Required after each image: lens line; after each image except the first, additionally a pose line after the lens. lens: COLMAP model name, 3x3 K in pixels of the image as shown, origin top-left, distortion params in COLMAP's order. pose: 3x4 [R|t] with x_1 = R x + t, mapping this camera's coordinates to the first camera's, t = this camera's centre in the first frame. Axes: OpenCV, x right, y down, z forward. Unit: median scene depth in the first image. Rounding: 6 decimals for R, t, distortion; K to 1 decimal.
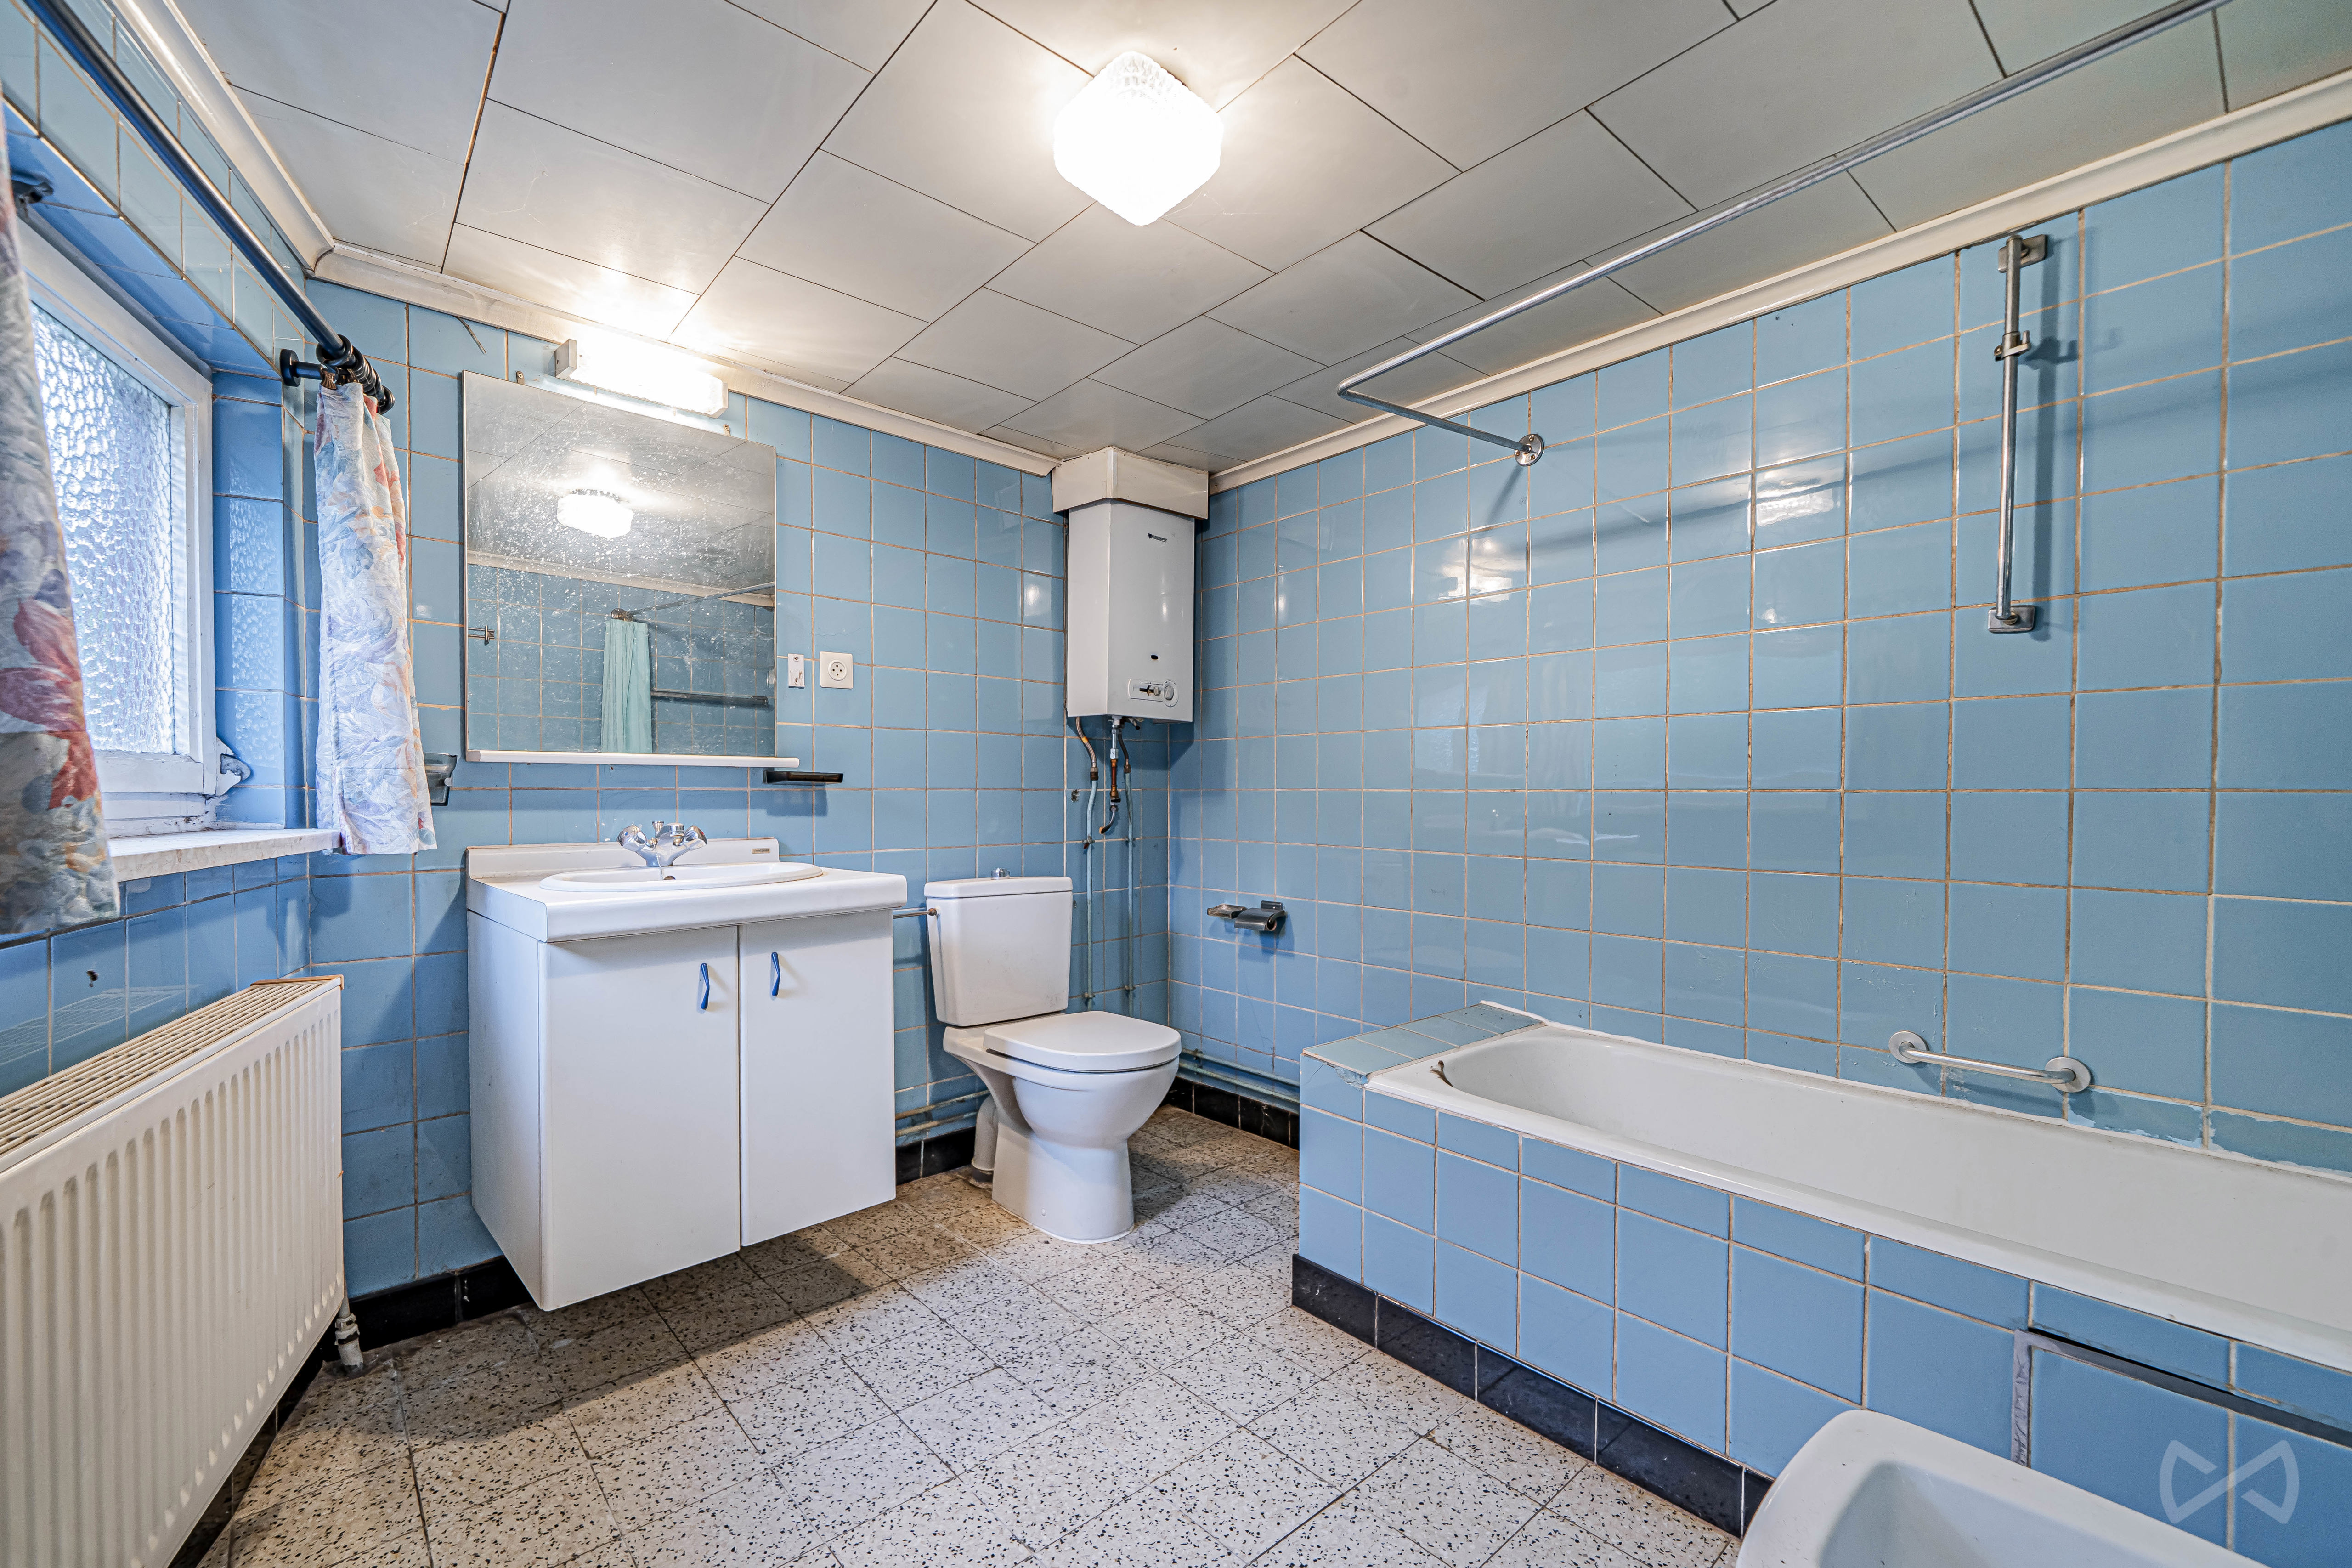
lens RADIAL K [[1008.4, 0, 1168.1], [0, 1008.4, 794.8], [0, 0, 1]] dist [0.002791, 0.000087]
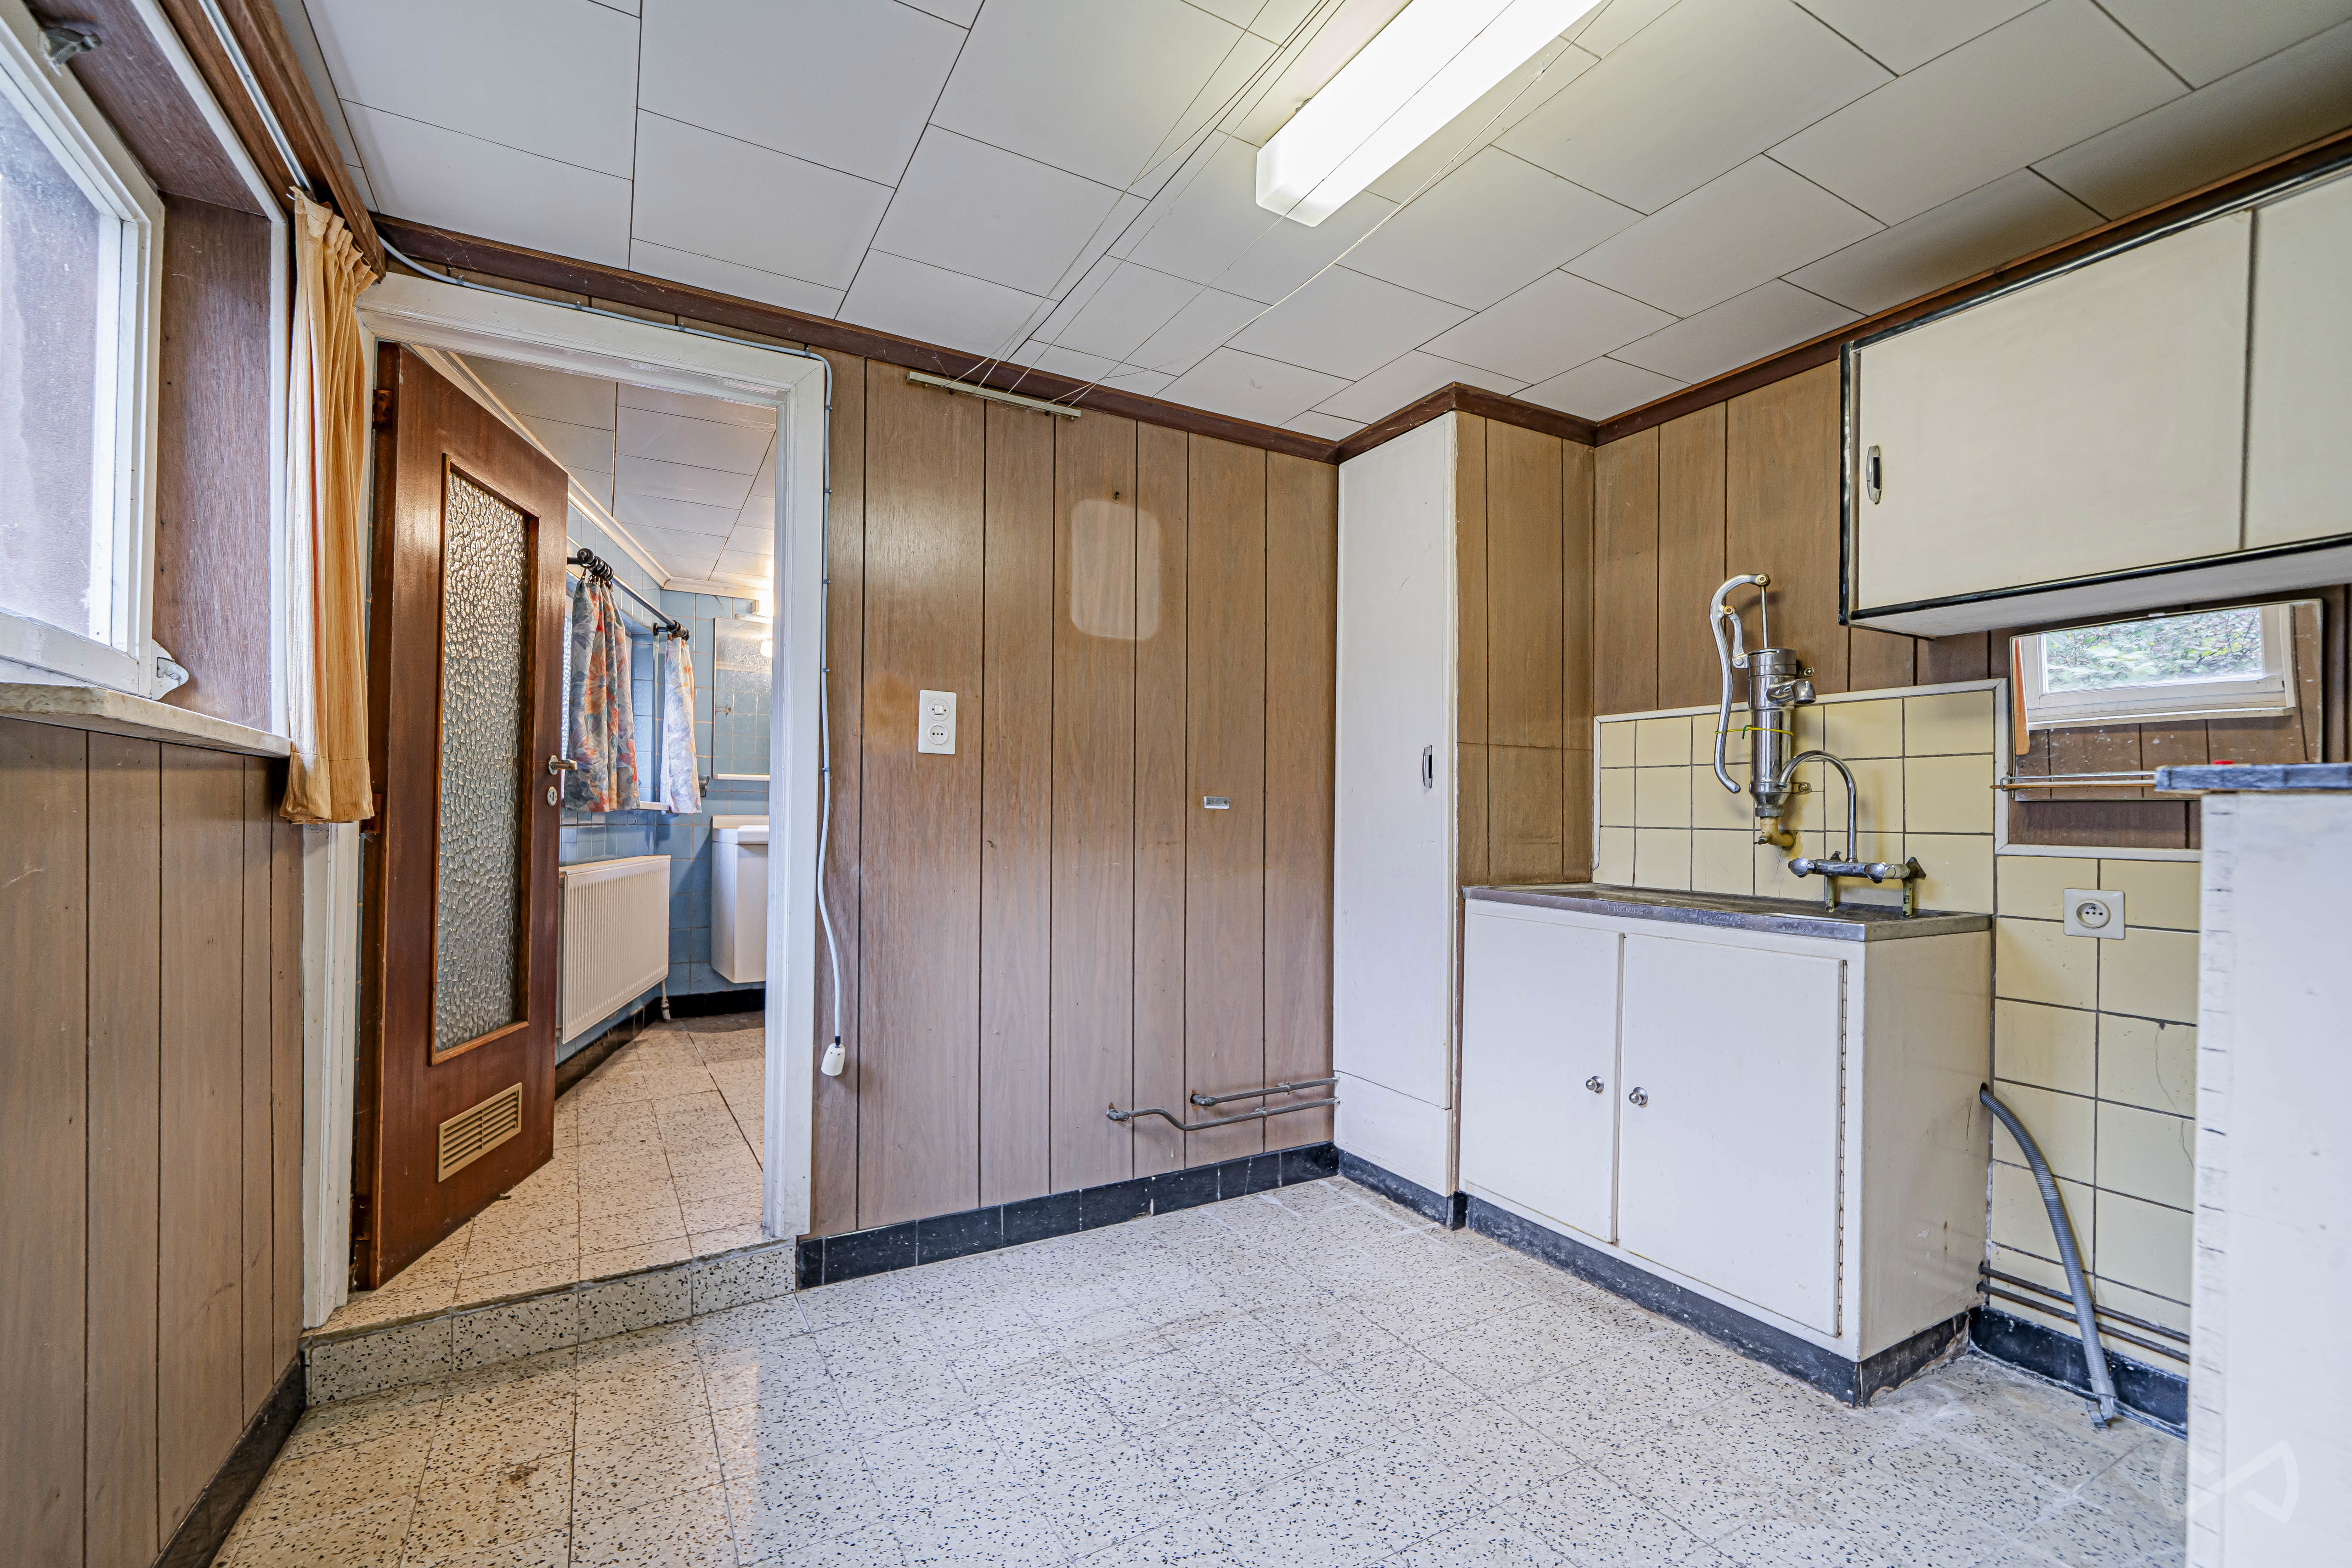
lens RADIAL K [[1008.2, 0, 1180.5], [0, 1008.2, 795.2], [0, 0, 1]] dist [0.002791, 0.000087]
pose [[0.983674, 0.009700, -0.179697, 0.943183], [-0.013745, 0.999679, -0.021276, 0.047983], [0.179433, 0.023399, 0.983492, -1.317521]]
